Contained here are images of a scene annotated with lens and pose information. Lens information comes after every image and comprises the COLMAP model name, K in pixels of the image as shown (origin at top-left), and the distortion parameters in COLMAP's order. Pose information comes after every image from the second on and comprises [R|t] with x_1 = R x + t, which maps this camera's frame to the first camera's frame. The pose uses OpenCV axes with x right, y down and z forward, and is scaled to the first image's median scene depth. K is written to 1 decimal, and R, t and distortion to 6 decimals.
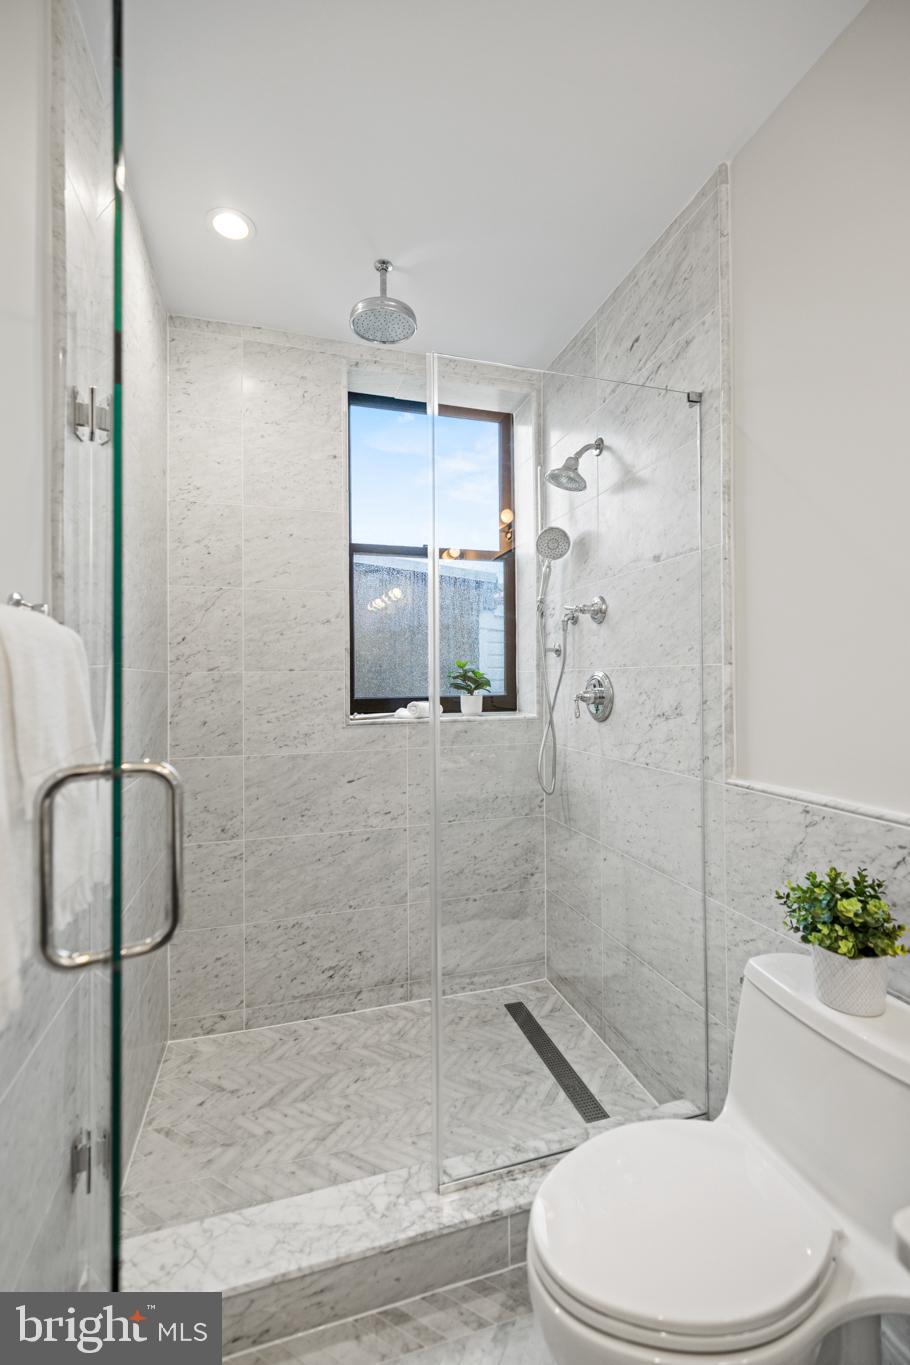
lens RADIAL K [[584.4, 0, 452.5], [0, 584.4, 679.5], [0, 0, 1]] dist [0.003972, -0.001157]
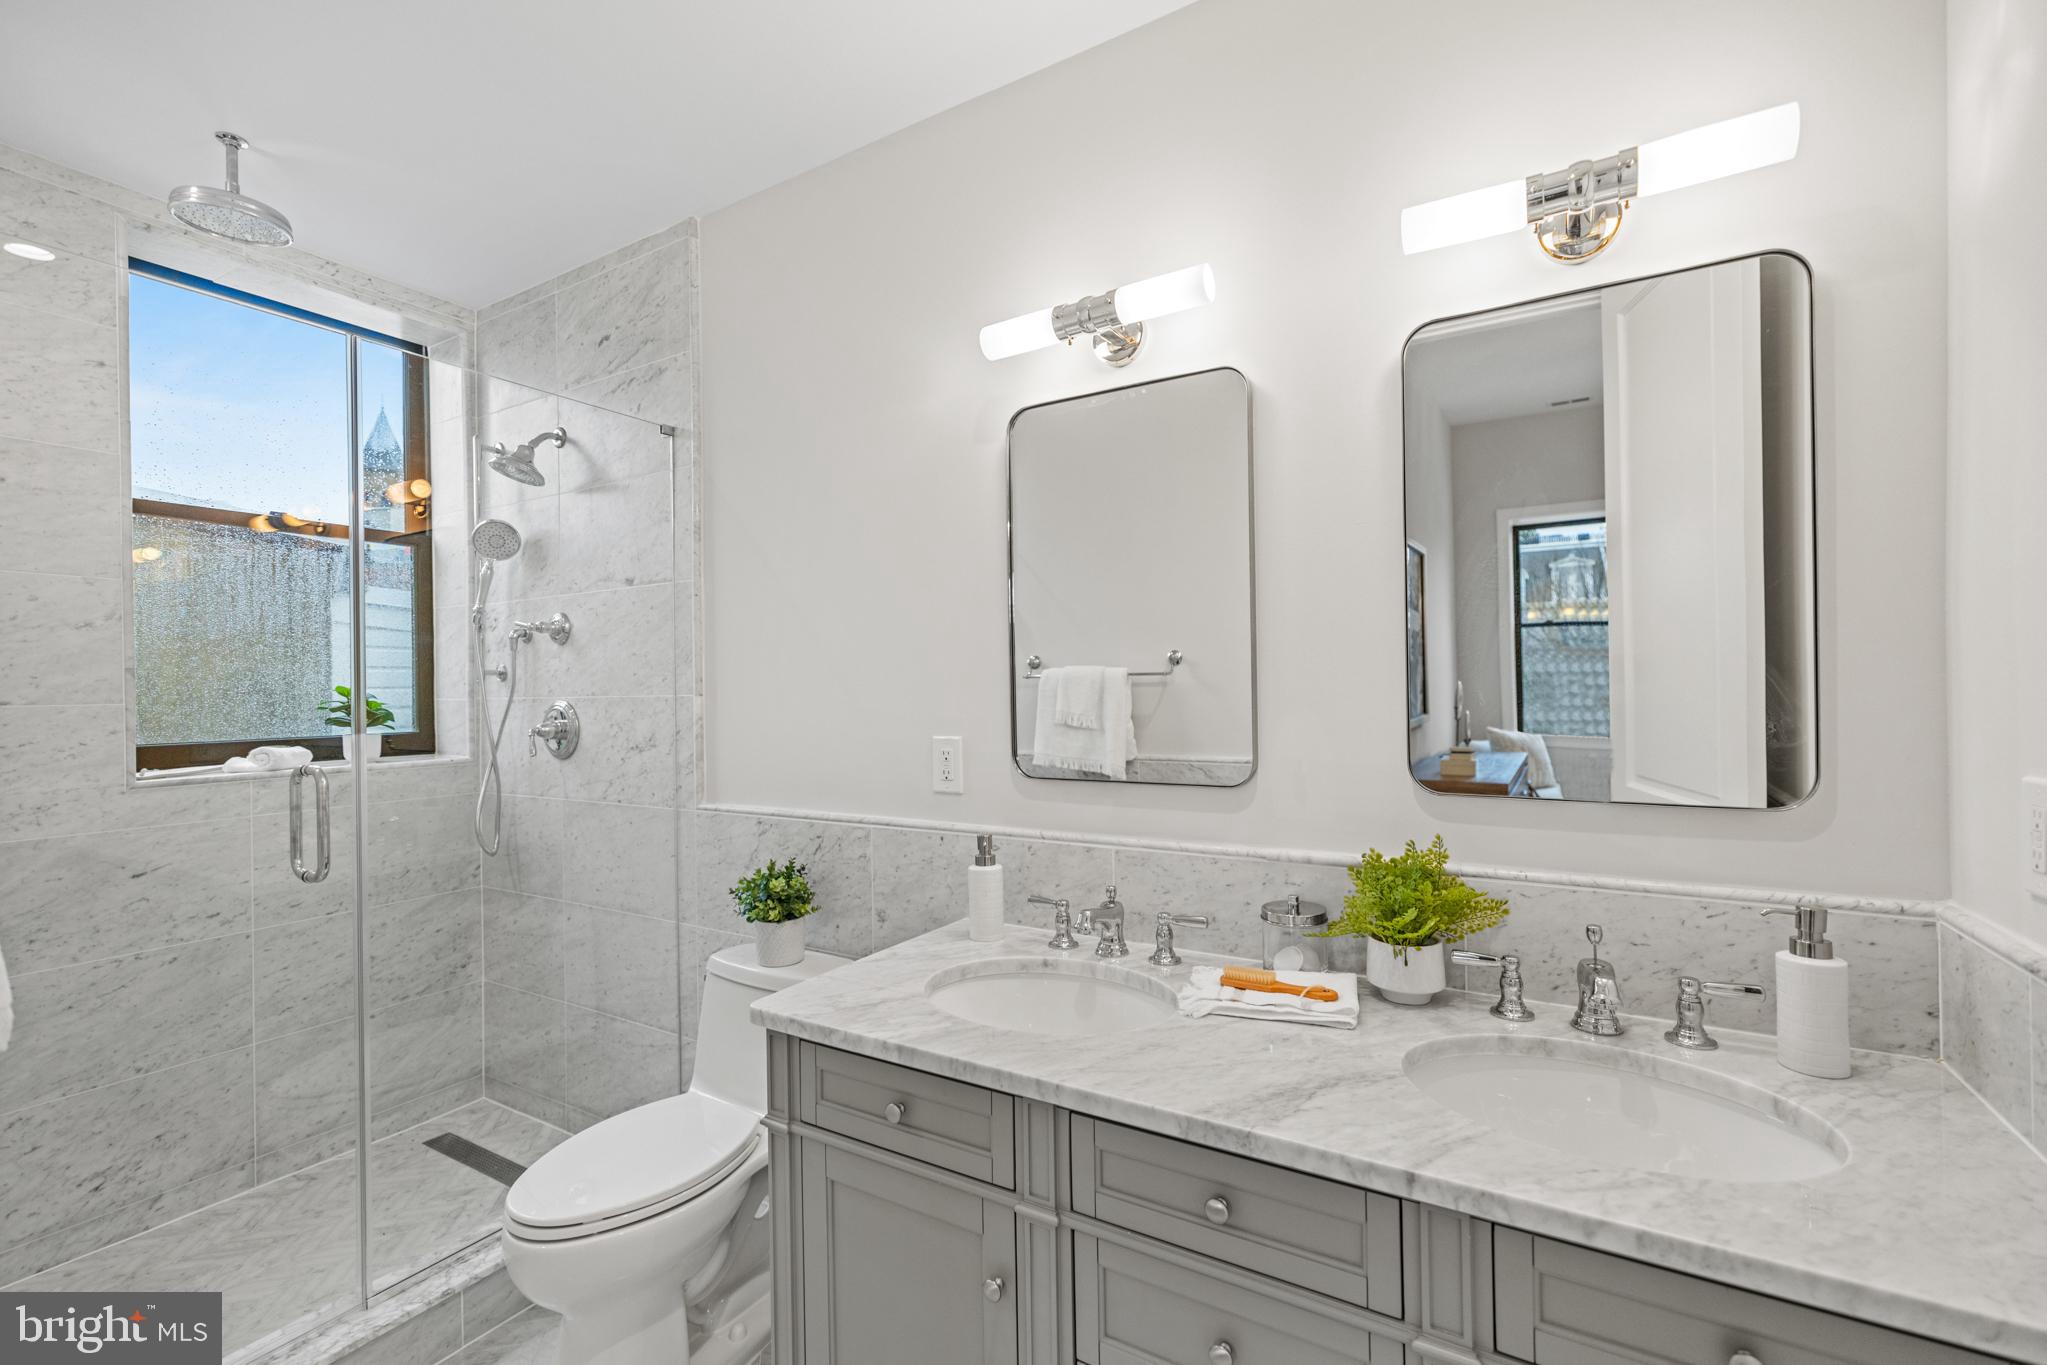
lens RADIAL K [[876.4, 0, 1021.0], [0, 876.4, 680.9], [0, 0, 1]] dist [0.003972, -0.001157]
pose [[0.735388, 0.004036, 0.677635, -0.119909], [0.009868, 0.999812, -0.016664, -0.014465], [-0.677575, 0.018941, 0.735210, -0.386281]]
